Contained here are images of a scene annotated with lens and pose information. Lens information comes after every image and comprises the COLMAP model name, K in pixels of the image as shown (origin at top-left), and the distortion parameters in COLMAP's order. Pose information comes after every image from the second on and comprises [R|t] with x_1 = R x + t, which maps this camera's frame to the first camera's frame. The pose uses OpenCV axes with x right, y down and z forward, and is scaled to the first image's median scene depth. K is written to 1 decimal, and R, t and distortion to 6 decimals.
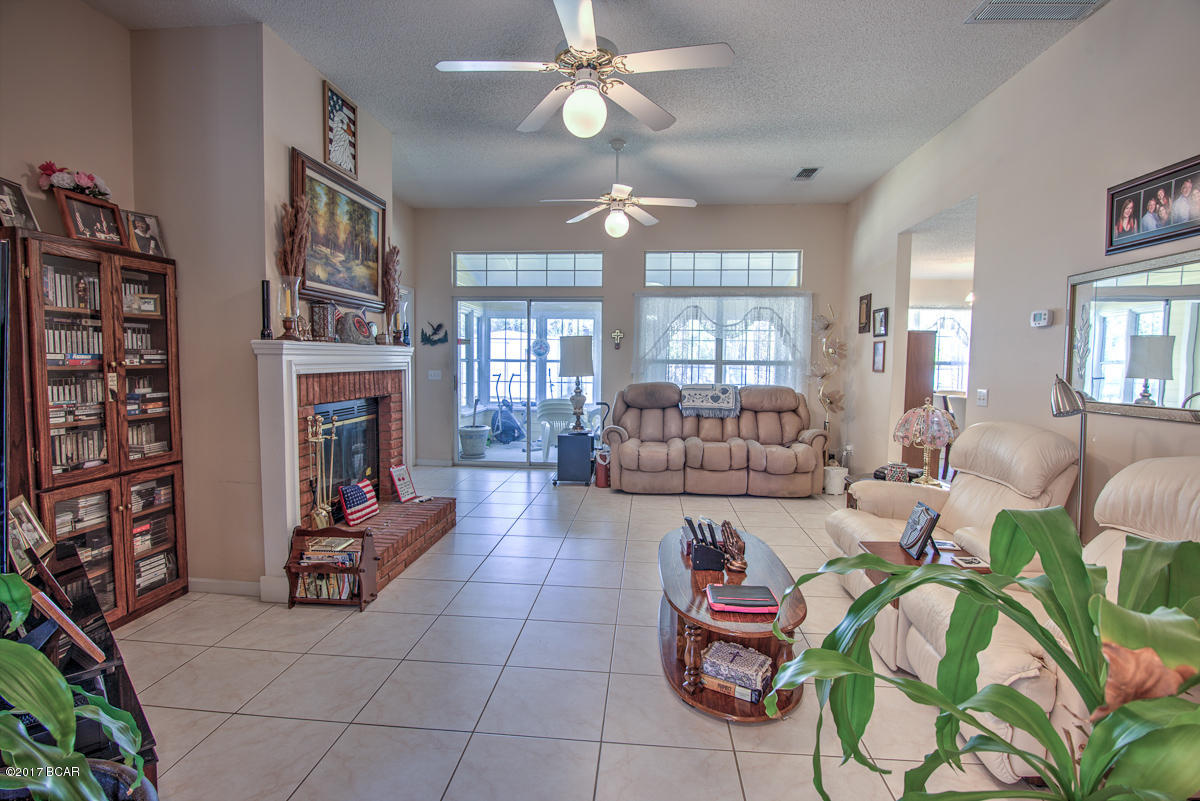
lens RADIAL K [[583.6, 0, 591.8], [0, 583.6, 400.0], [0, 0, 1]] dist [-0.022012, -0.000345]
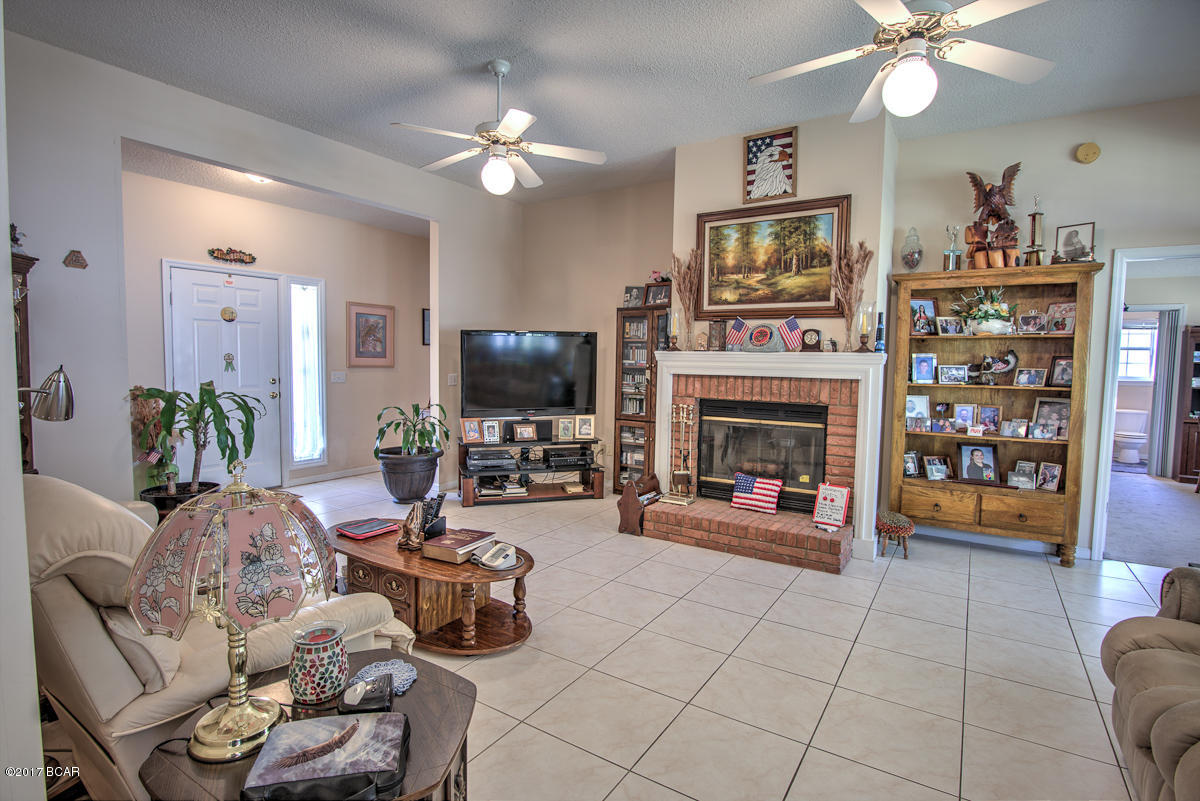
lens RADIAL K [[583.6, 0, 597.0], [0, 583.6, 399.3], [0, 0, 1]] dist [-0.022012, -0.000345]
pose [[-0.461265, 0.044613, -0.886140, 0.775368], [-0.081756, 0.992349, 0.092517, -0.088589], [0.883488, 0.115122, -0.454089, 1.311933]]
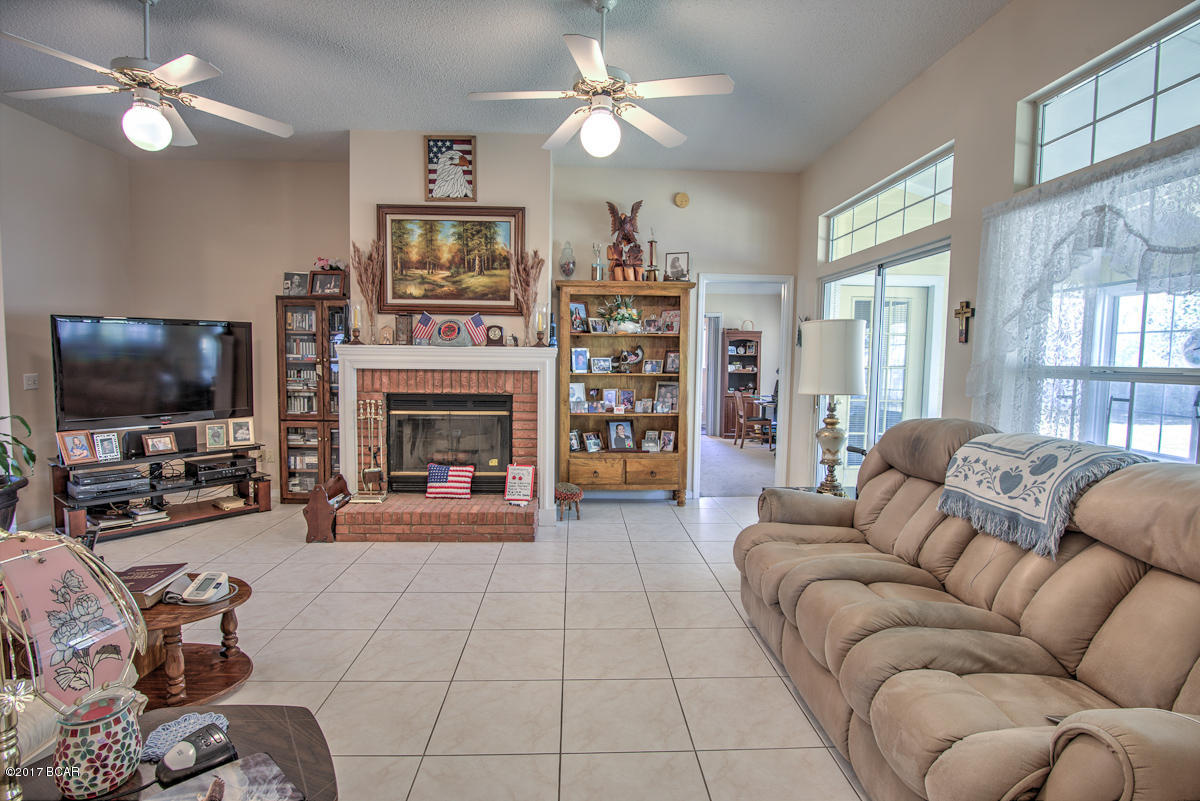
lens RADIAL K [[583.6, 0, 596.9], [0, 583.6, 399.1], [0, 0, 1]] dist [-0.022012, -0.000345]
pose [[0.137544, 0.063222, -0.988476, 0.843039], [-0.081095, 0.995329, 0.052376, -0.080155], [0.987170, 0.072957, 0.142029, 1.200252]]
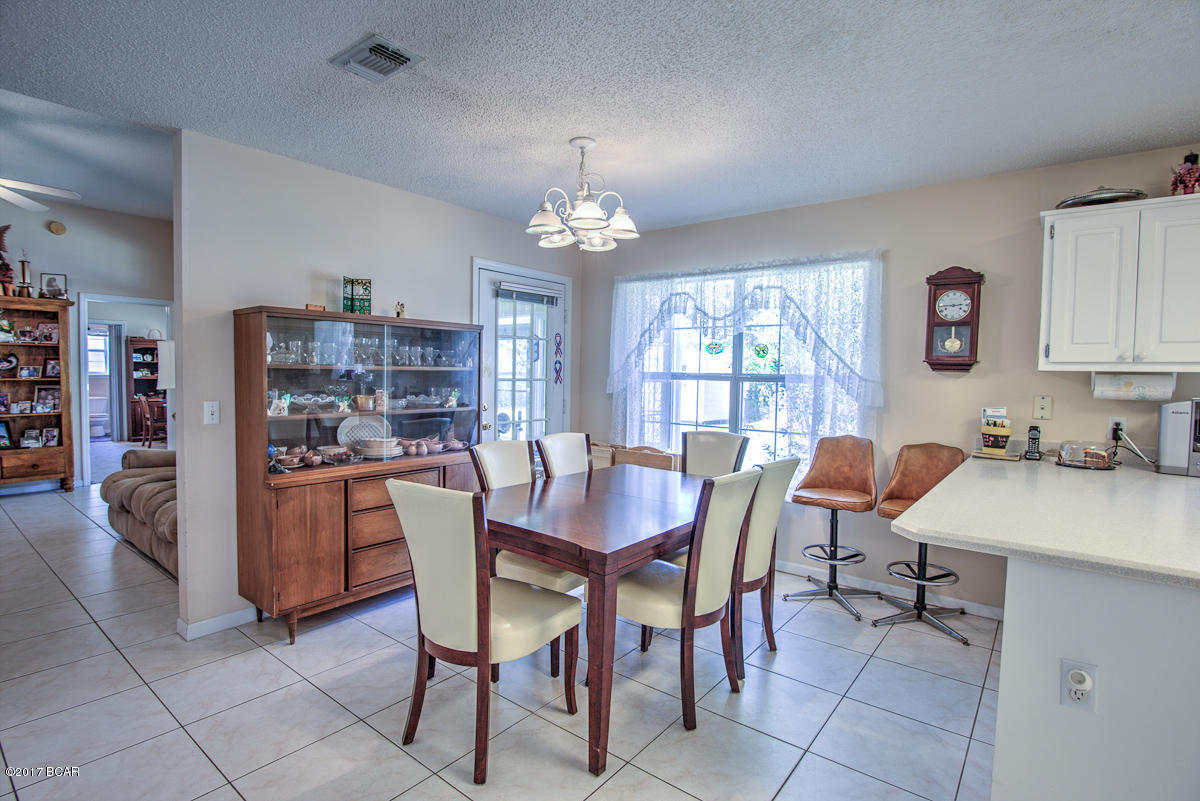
lens RADIAL K [[583.6, 0, 597.3], [0, 583.6, 399.5], [0, 0, 1]] dist [-0.022012, -0.000345]
pose [[0.840255, 0.029097, -0.541411, 1.621618], [-0.046214, 0.998769, -0.018045, -0.064331], [0.540219, 0.040183, 0.840565, 1.056476]]
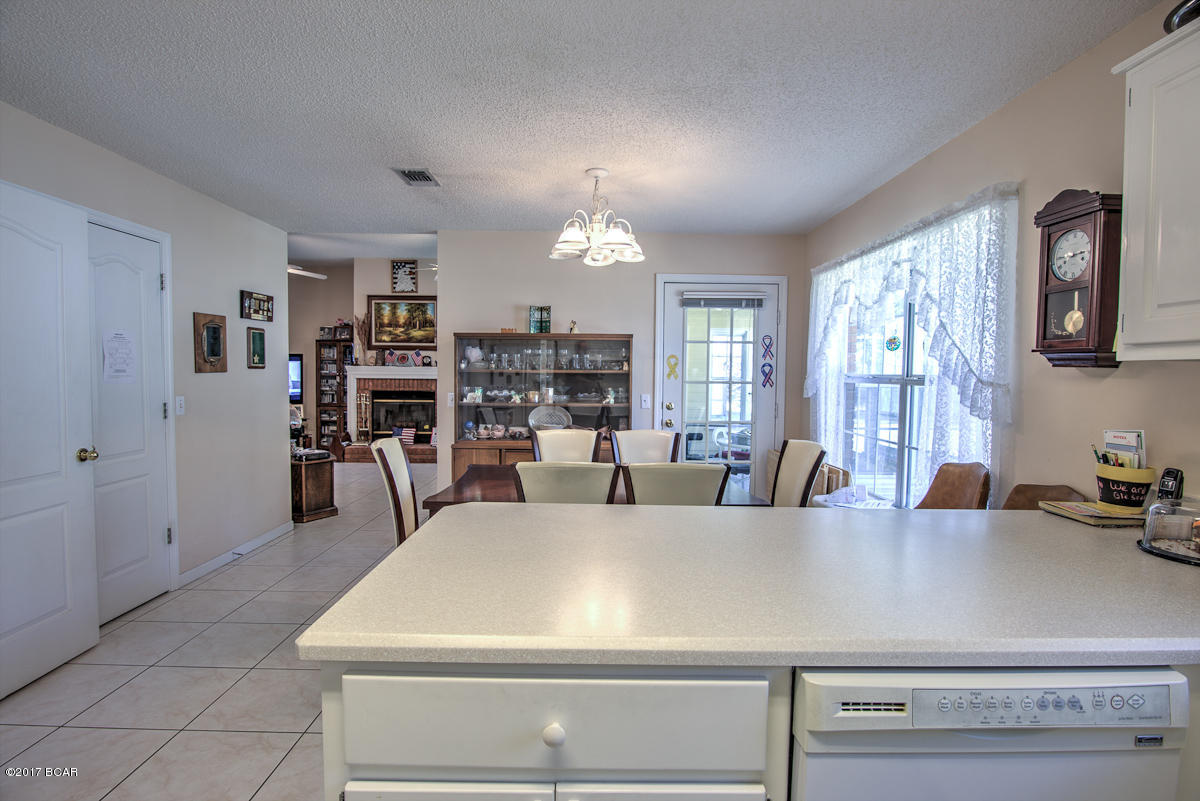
lens RADIAL K [[583.6, 0, 597.4], [0, 583.6, 399.0], [0, 0, 1]] dist [-0.022012, -0.000345]
pose [[0.104305, 0.035880, -0.993898, 2.070969], [-0.079944, 0.996418, 0.027581, -0.098642], [0.991327, 0.076579, 0.106799, 1.612254]]
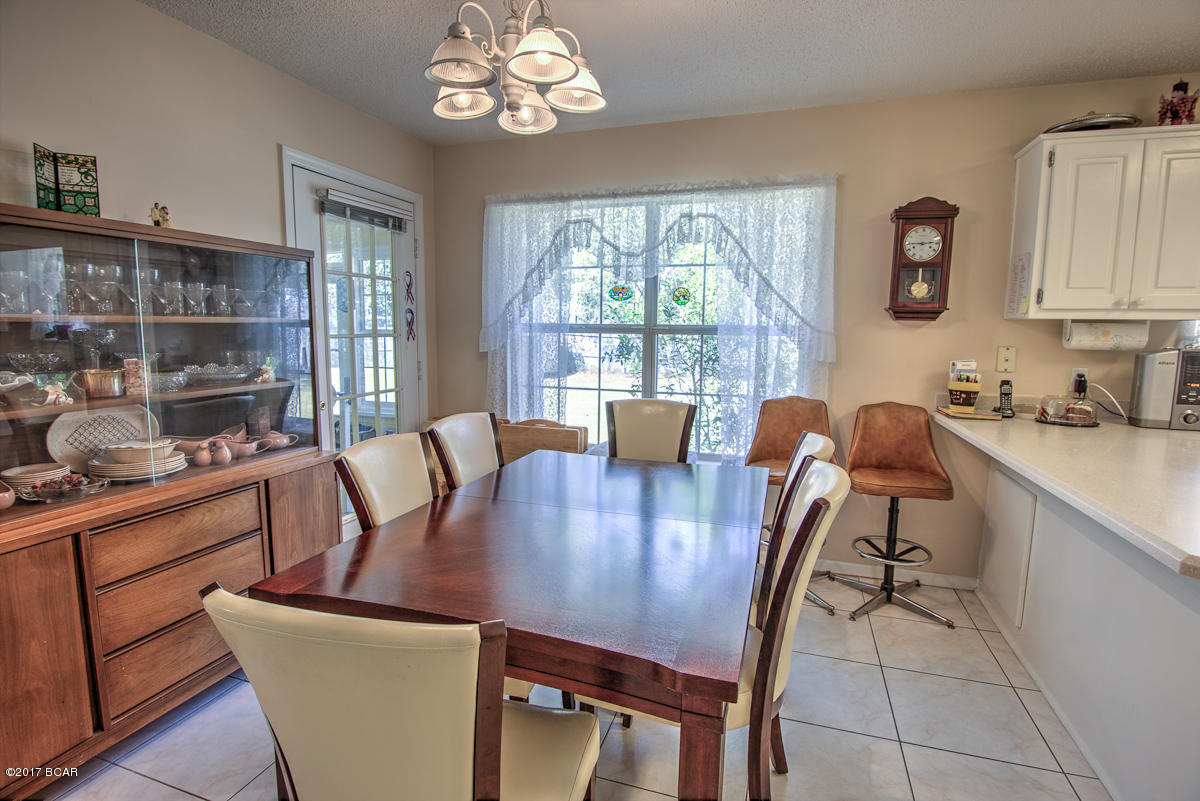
lens RADIAL K [[583.6, 0, 597.4], [0, 583.6, 399.2], [0, 0, 1]] dist [-0.022012, -0.000345]
pose [[0.974456, 0.025642, -0.223109, 1.354326], [-0.014479, 0.998567, 0.051525, -0.076327], [0.224111, -0.046978, 0.973431, 1.235598]]
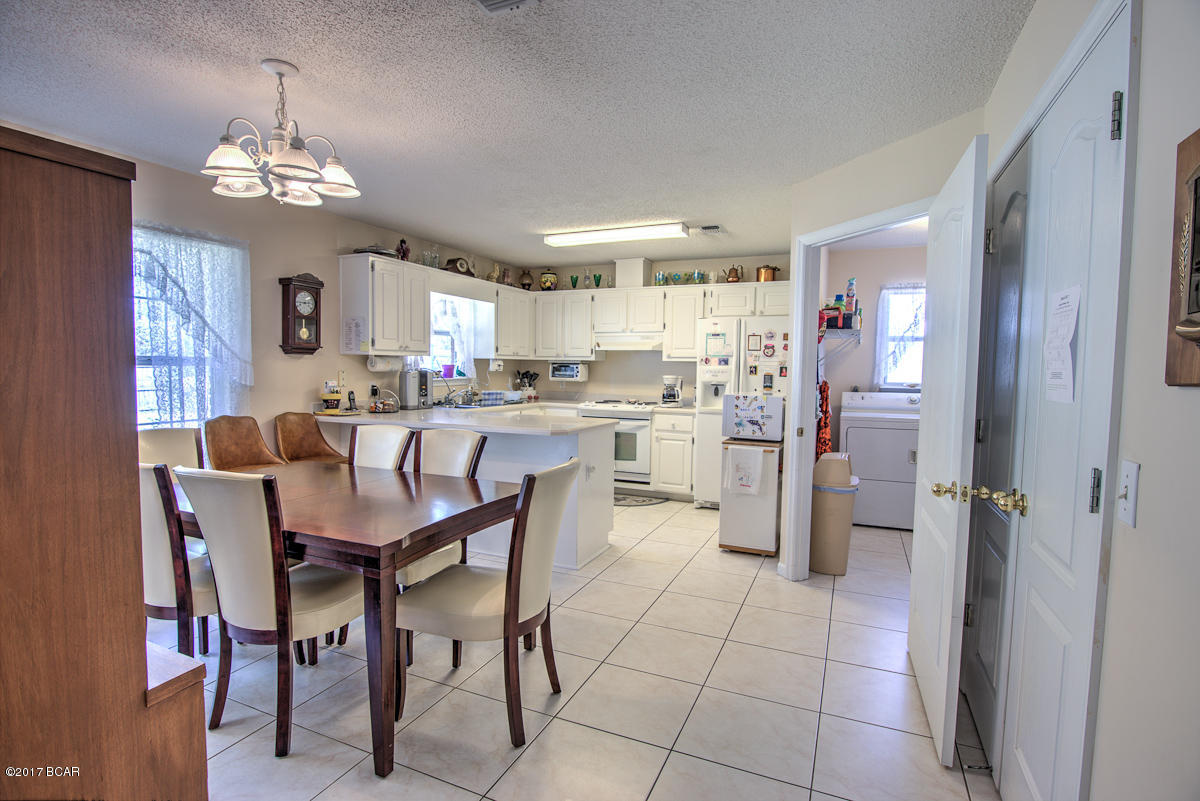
lens RADIAL K [[583.6, 0, 596.5], [0, 583.6, 401.8], [0, 0, 1]] dist [-0.022012, -0.000345]
pose [[0.316973, -0.063470, 0.946308, 0.689638], [0.054511, 0.997328, 0.048633, -0.078924], [-0.946867, 0.036169, 0.319586, 1.184821]]
